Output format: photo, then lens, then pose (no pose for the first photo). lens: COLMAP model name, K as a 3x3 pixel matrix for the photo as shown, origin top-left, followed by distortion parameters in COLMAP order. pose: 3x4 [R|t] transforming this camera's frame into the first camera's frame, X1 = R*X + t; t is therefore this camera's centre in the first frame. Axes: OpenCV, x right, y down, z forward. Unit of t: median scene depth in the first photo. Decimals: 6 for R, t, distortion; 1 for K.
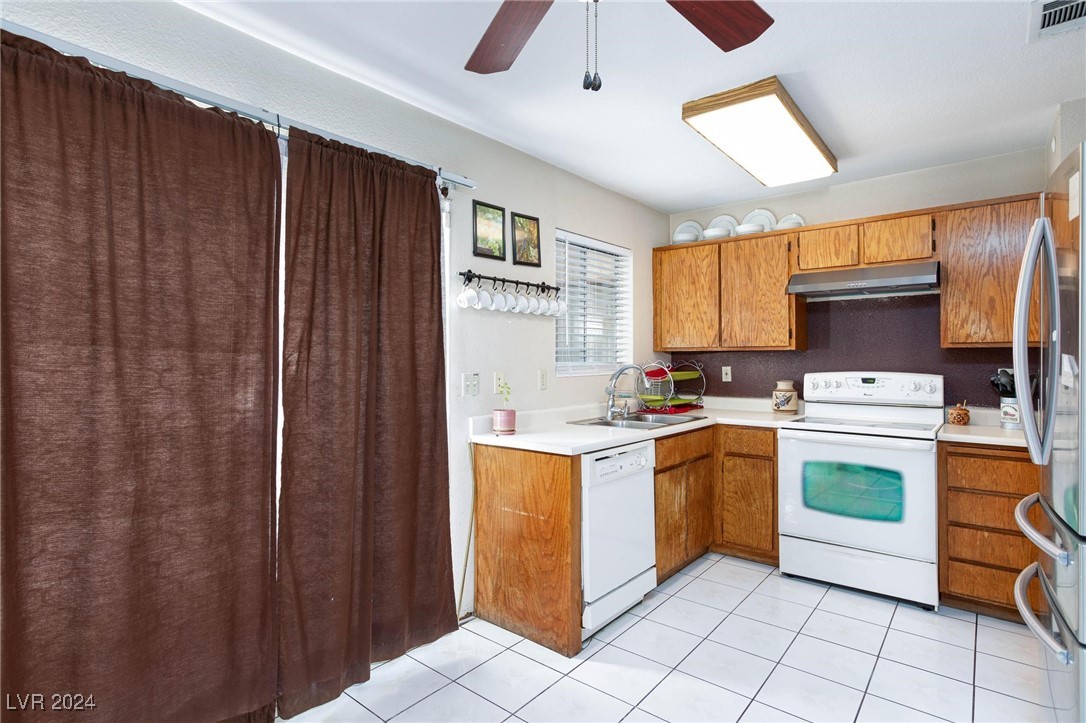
lens RADIAL K [[561.4, 0, 548.4], [0, 561.4, 350.2], [0, 0, 1]] dist [0.008763, 0.003423]
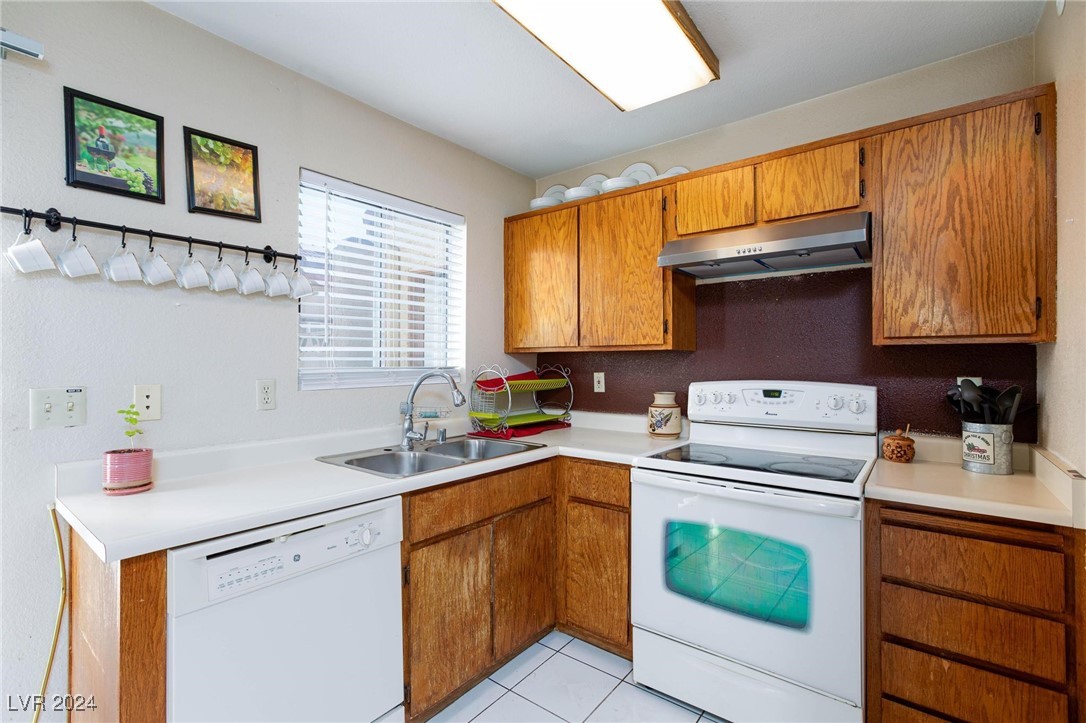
lens RADIAL K [[496.6, 0, 539.4], [0, 496.6, 356.9], [0, 0, 1]] dist [-0.012801, 0.009565]
pose [[0.999996, -0.001294, 0.002368, 0.303007], [0.001280, 0.999981, 0.006091, 0.005065], [-0.002376, -0.006088, 0.999979, 0.421161]]
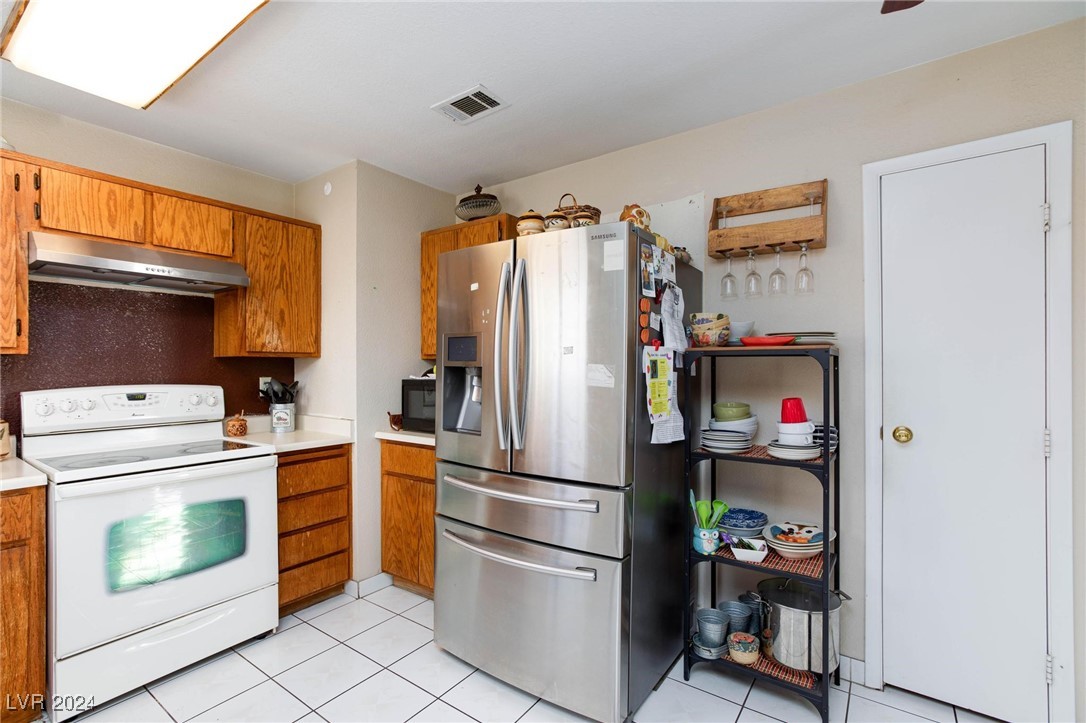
lens RADIAL K [[496.6, 0, 550.1], [0, 496.6, 369.6], [0, 0, 1]] dist [-0.012801, 0.009565]
pose [[-0.055783, -0.005459, 0.998428, -0.151757], [-0.013070, 0.999903, 0.004737, 0.006904], [-0.998357, -0.012785, -0.055849, 0.514713]]
